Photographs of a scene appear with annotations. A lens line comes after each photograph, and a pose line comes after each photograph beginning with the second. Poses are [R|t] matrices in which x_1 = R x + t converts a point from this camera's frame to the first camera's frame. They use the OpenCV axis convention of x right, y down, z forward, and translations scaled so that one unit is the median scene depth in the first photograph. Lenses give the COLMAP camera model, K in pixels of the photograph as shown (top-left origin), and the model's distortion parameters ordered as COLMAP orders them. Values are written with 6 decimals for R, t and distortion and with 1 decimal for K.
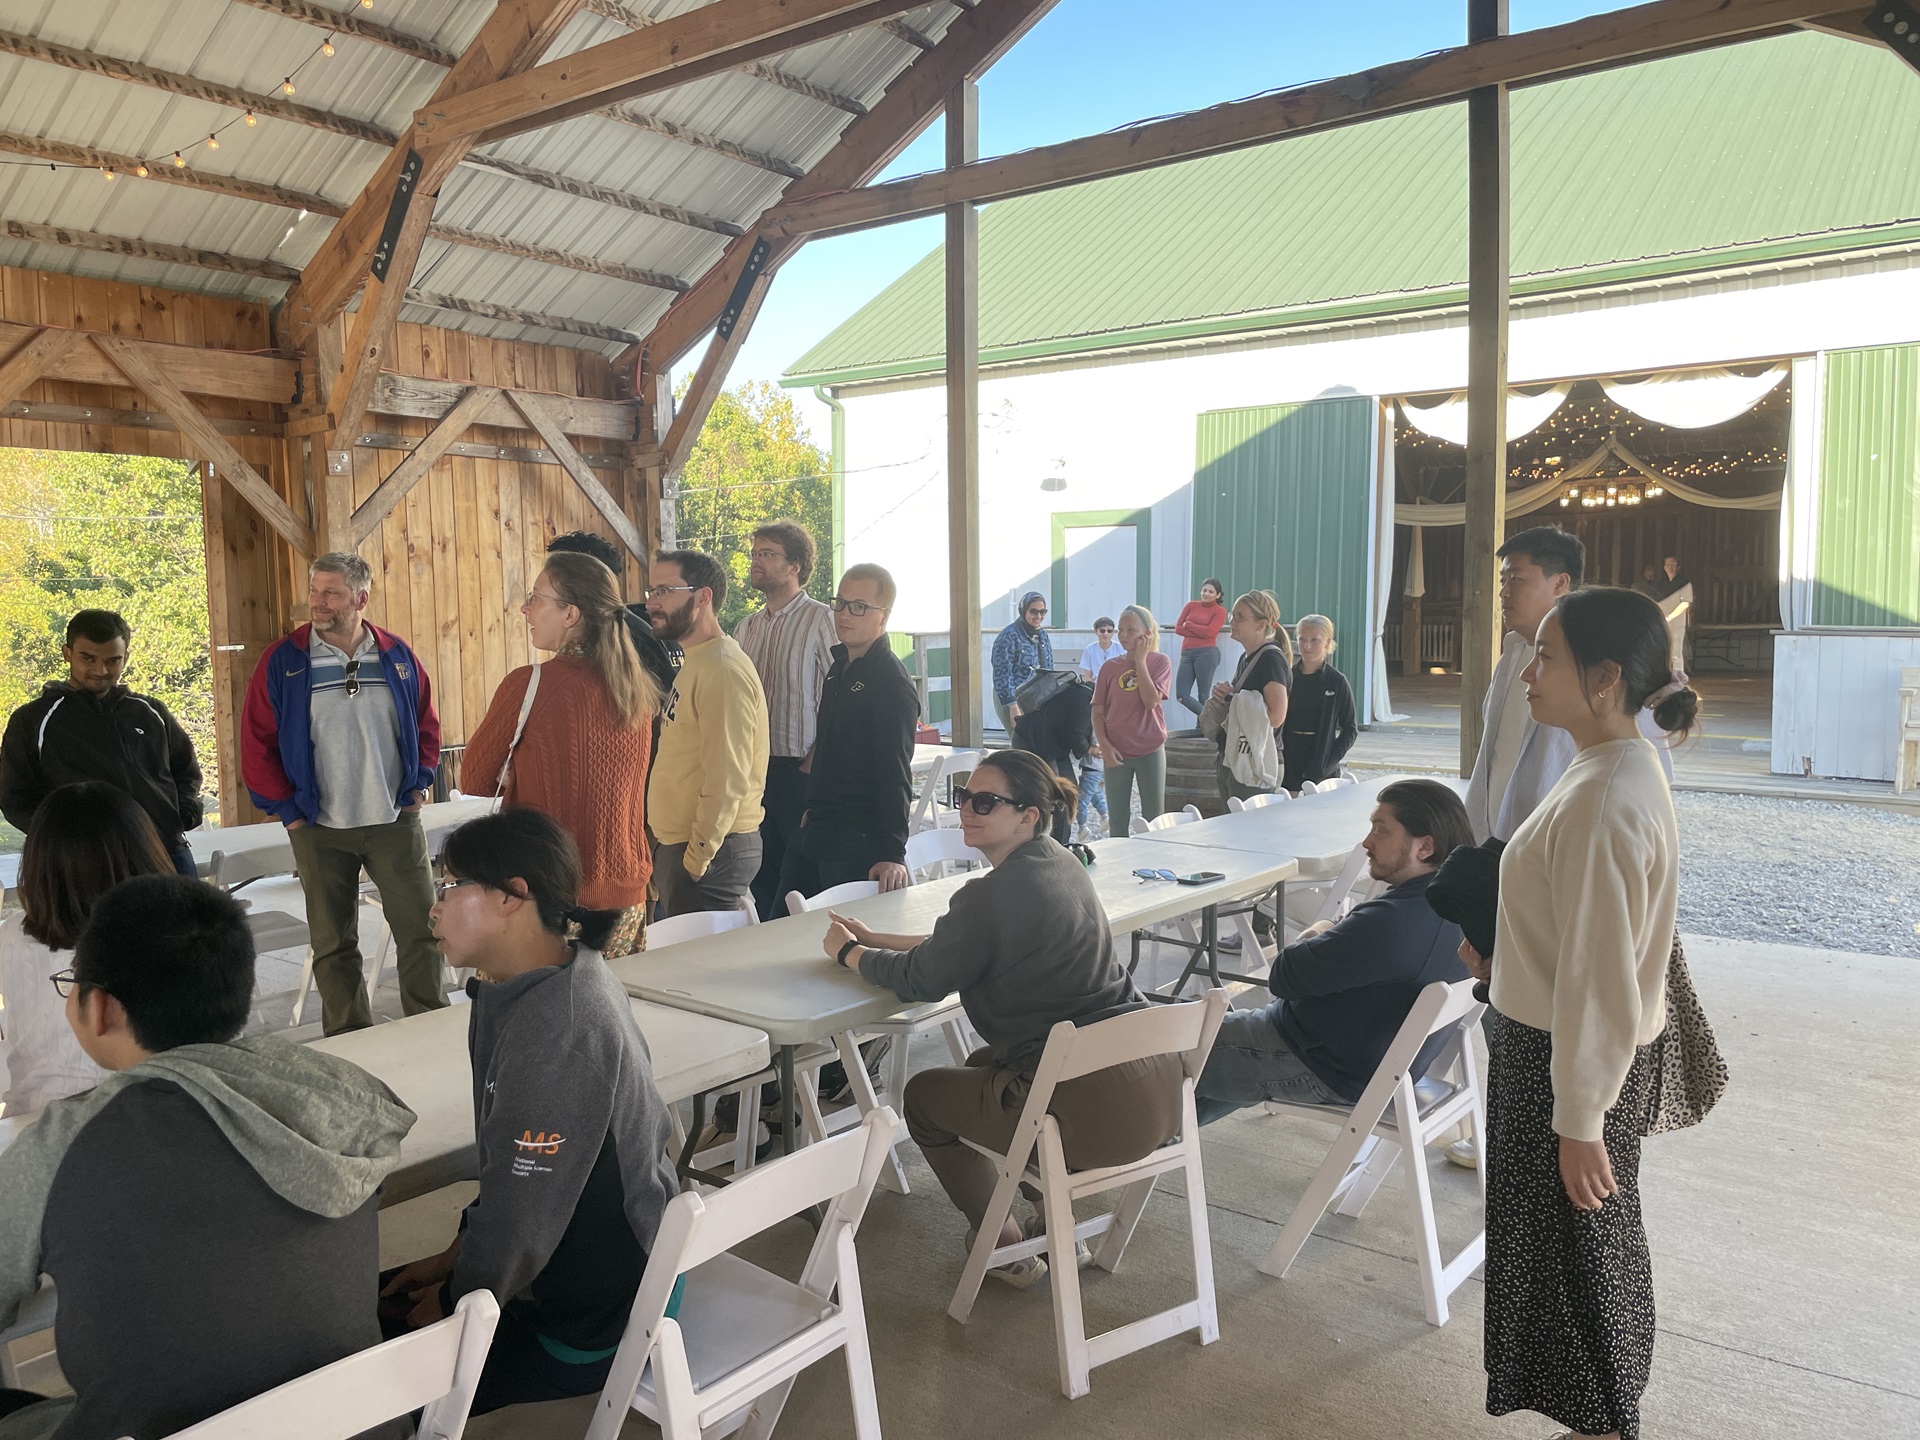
lens RADIAL K [[1481.5, 0, 958.4], [0, 1481.5, 723.0], [0, 0, 1]] dist [0.017484, -0.041079]
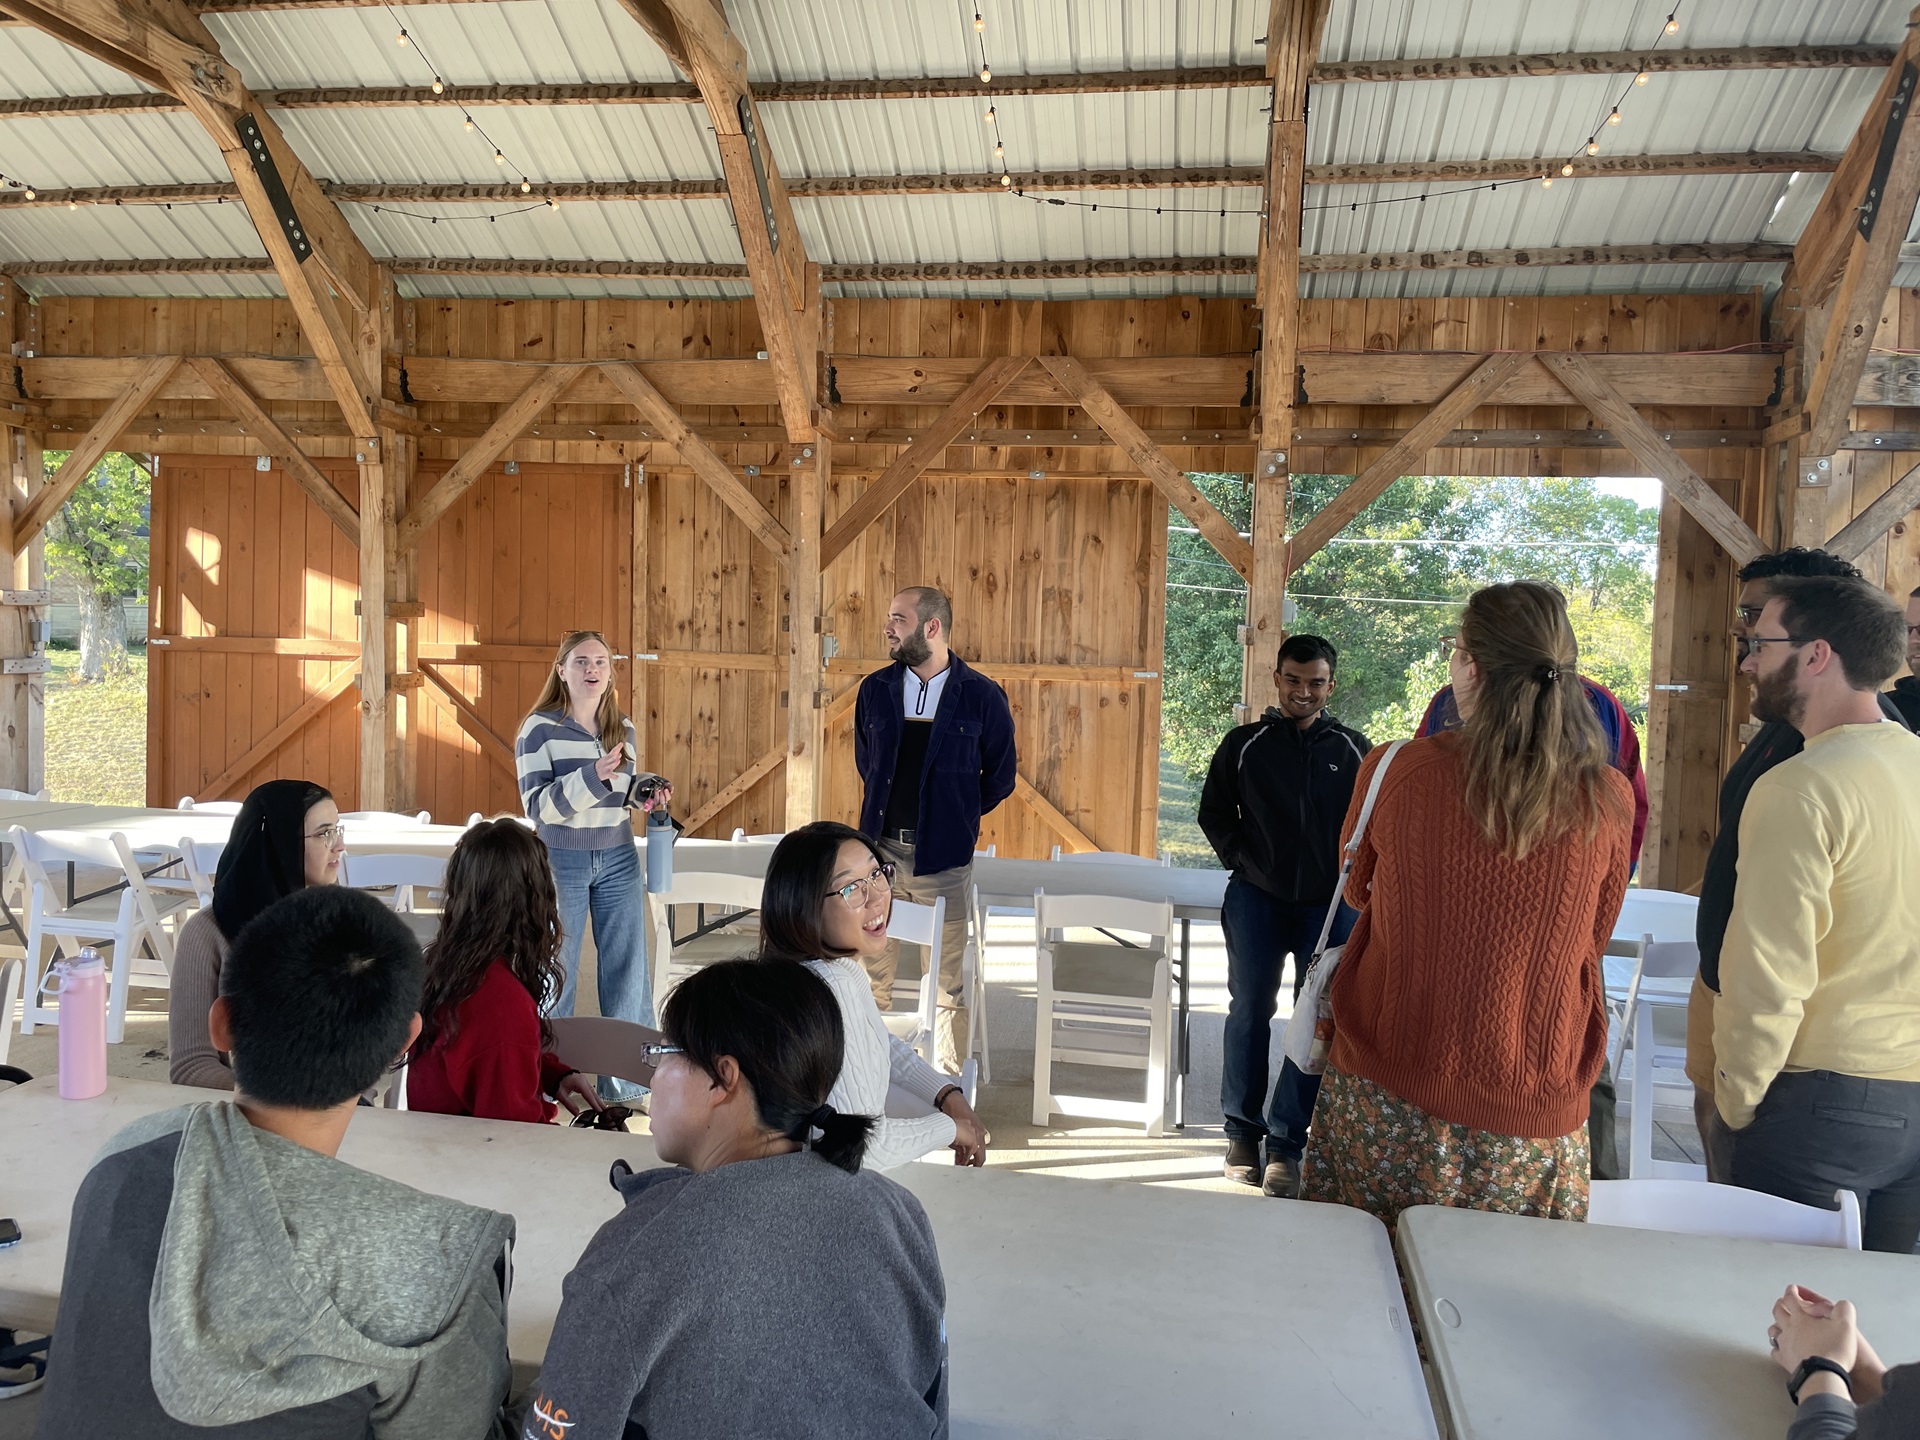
lens RADIAL K [[1481.5, 0, 958.1], [0, 1481.5, 720.6], [0, 0, 1]] dist [0.017484, -0.041079]
pose [[0.475636, 0.081445, -0.875864, 0.094094], [-0.098457, 0.994377, 0.038998, -0.024651], [0.874115, 0.067686, 0.480980, 0.210945]]
